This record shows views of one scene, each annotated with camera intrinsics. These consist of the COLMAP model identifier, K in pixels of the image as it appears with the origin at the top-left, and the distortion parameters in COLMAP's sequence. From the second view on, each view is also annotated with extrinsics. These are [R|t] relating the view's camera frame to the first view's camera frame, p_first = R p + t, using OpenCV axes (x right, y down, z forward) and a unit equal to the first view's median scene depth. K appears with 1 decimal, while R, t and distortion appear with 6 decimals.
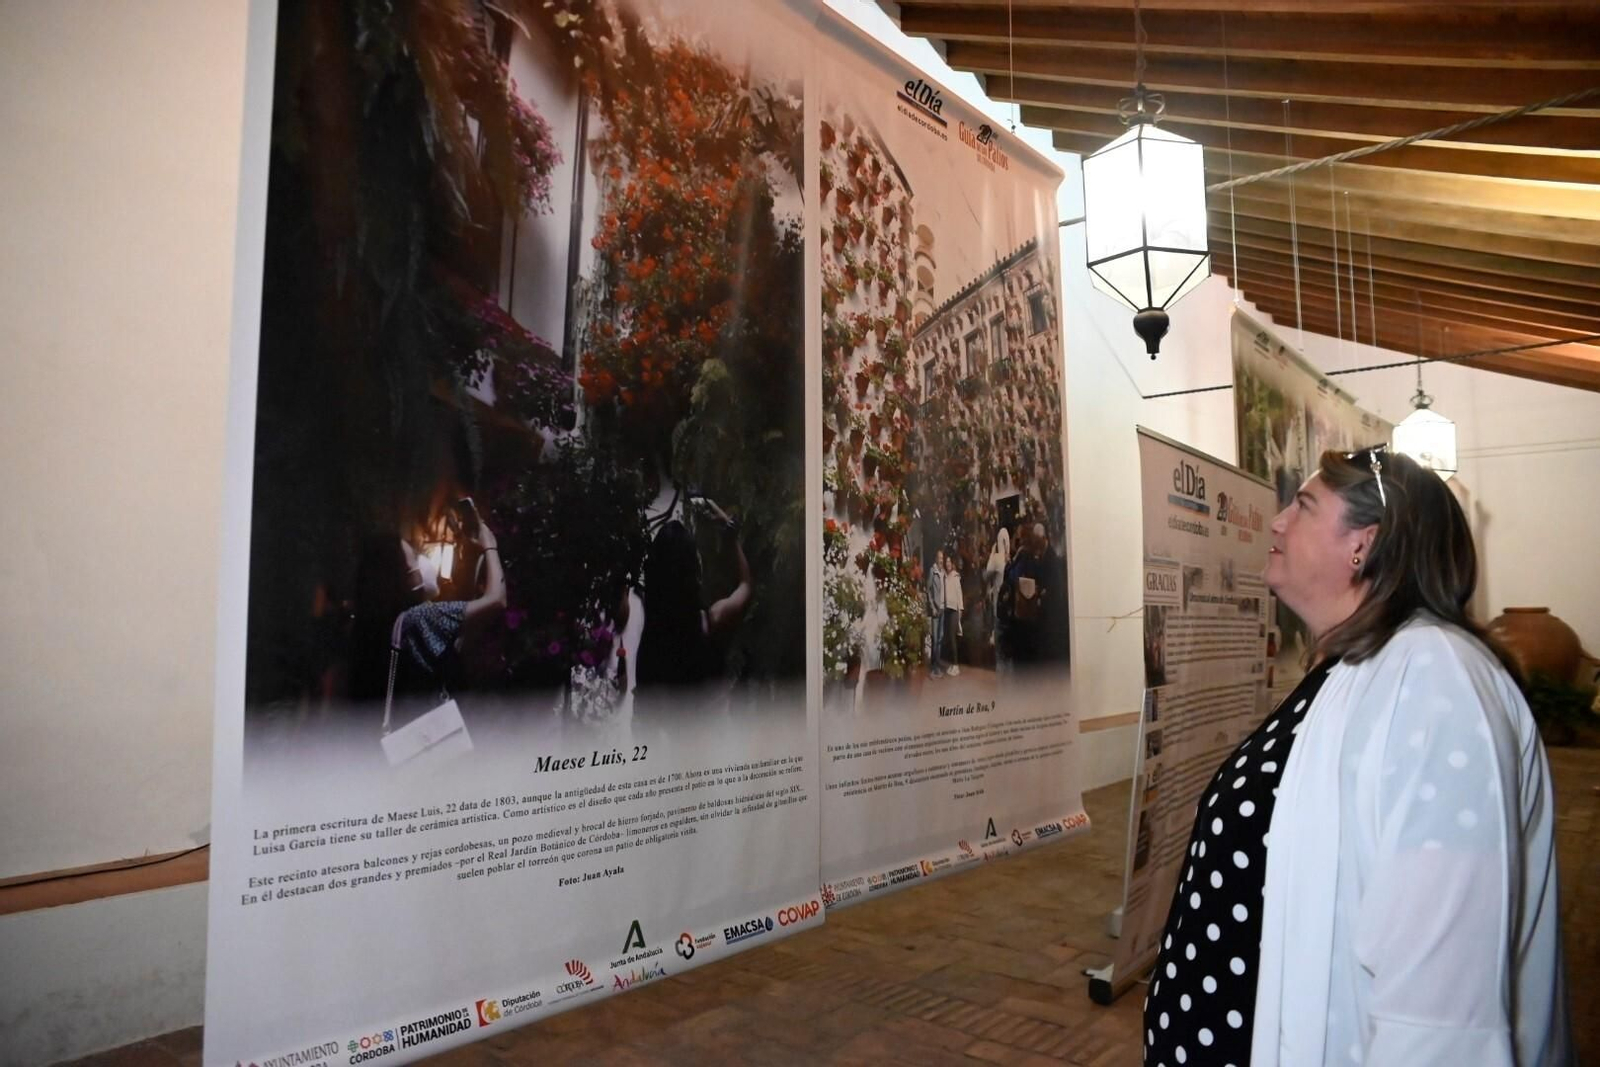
lens RADIAL K [[1124.7, 0, 807.8], [0, 1124.7, 524.4], [0, 0, 1]] dist [-0.117512, 0.109396]
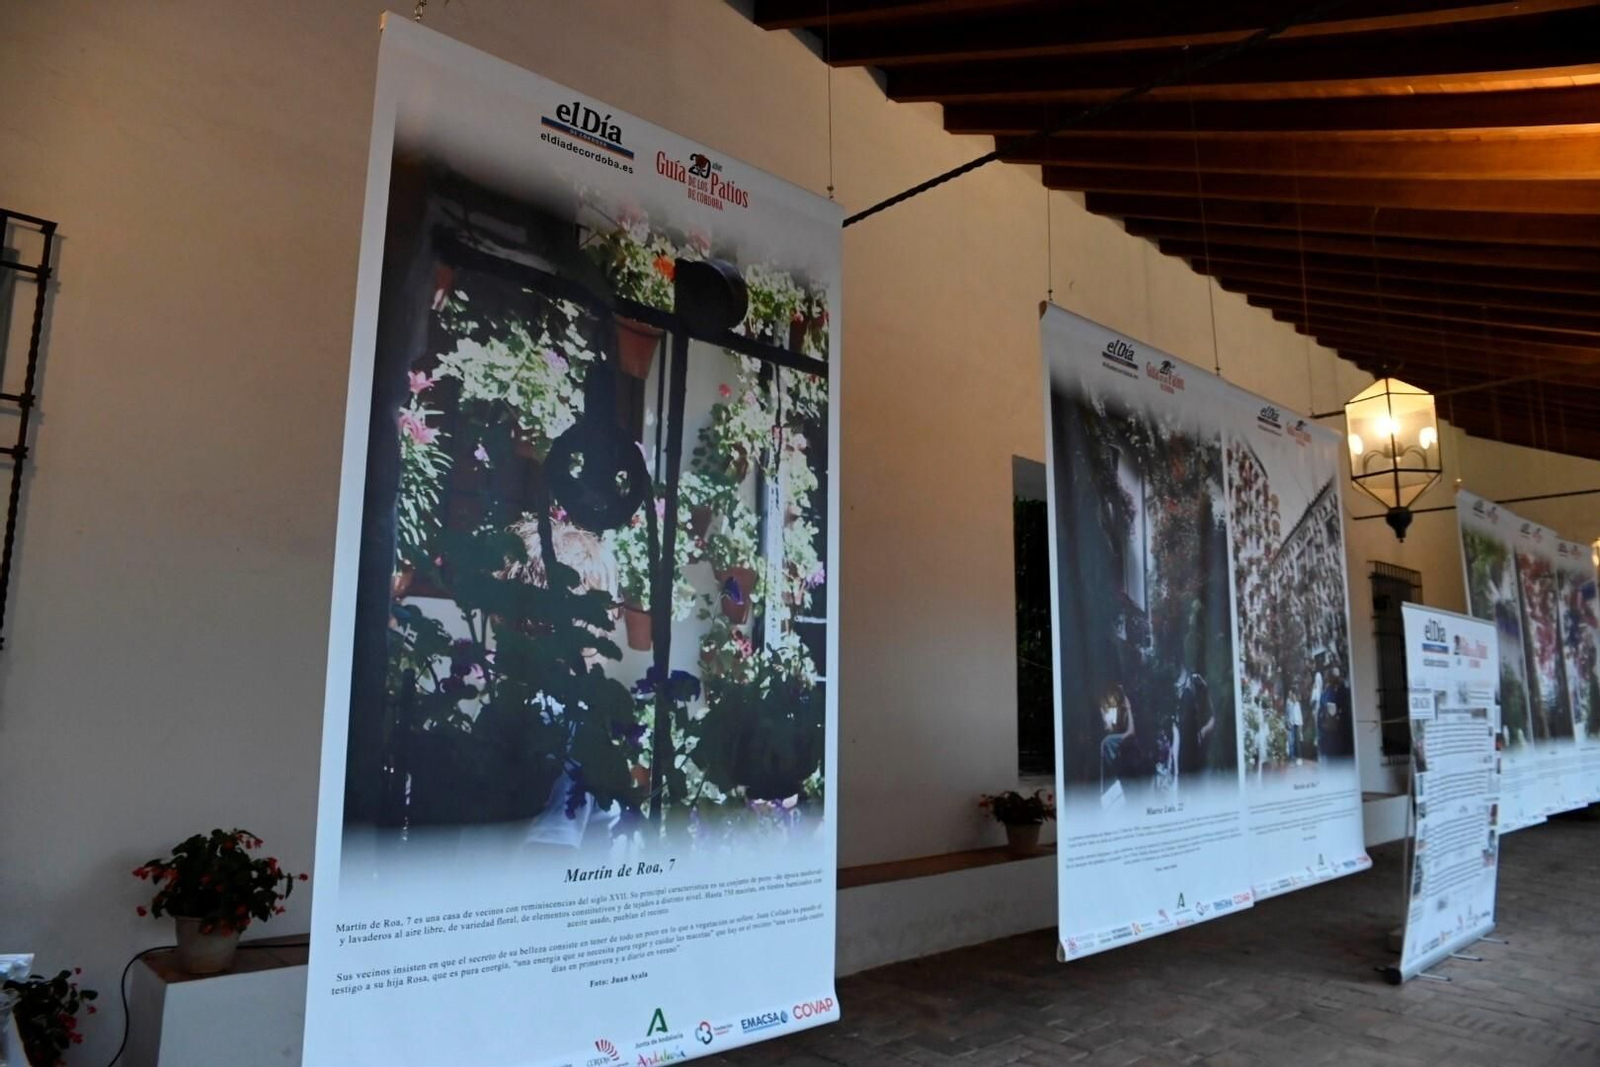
lens RADIAL K [[1124.7, 0, 807.8], [0, 1124.7, 524.4], [0, 0, 1]] dist [-0.117512, 0.109396]
pose [[0.989880, -0.019180, -0.140608, -0.392490], [0.009344, 0.997484, -0.070280, -0.124211], [0.141602, 0.068255, 0.987568, -0.807337]]
